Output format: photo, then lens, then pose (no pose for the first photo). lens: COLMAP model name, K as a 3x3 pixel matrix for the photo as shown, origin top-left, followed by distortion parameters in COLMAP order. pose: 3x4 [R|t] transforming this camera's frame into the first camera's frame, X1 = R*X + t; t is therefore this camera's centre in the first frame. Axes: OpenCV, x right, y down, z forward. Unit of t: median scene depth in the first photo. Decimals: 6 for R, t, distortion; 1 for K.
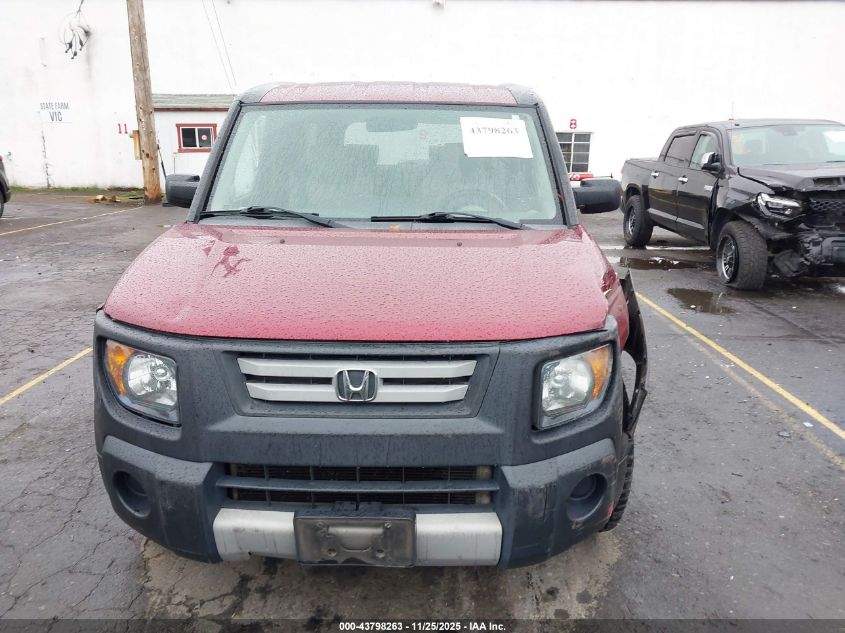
lens RADIAL K [[658.4, 0, 422.5], [0, 658.4, 316.5], [0, 0, 1]] dist [0.011850, 0.004558]
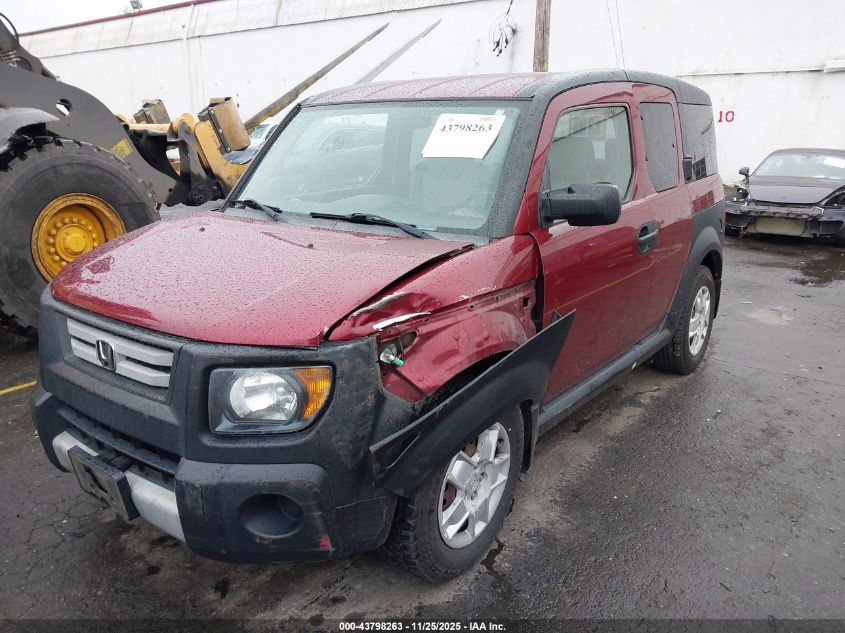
lens RADIAL K [[658.4, 0, 422.5], [0, 658.4, 316.5], [0, 0, 1]] dist [0.011850, 0.004558]
pose [[0.806816, 0.151716, -0.570990, 0.696961], [-0.139821, 0.988044, 0.064962, -0.081484], [0.574019, 0.027423, 0.818383, 0.242431]]
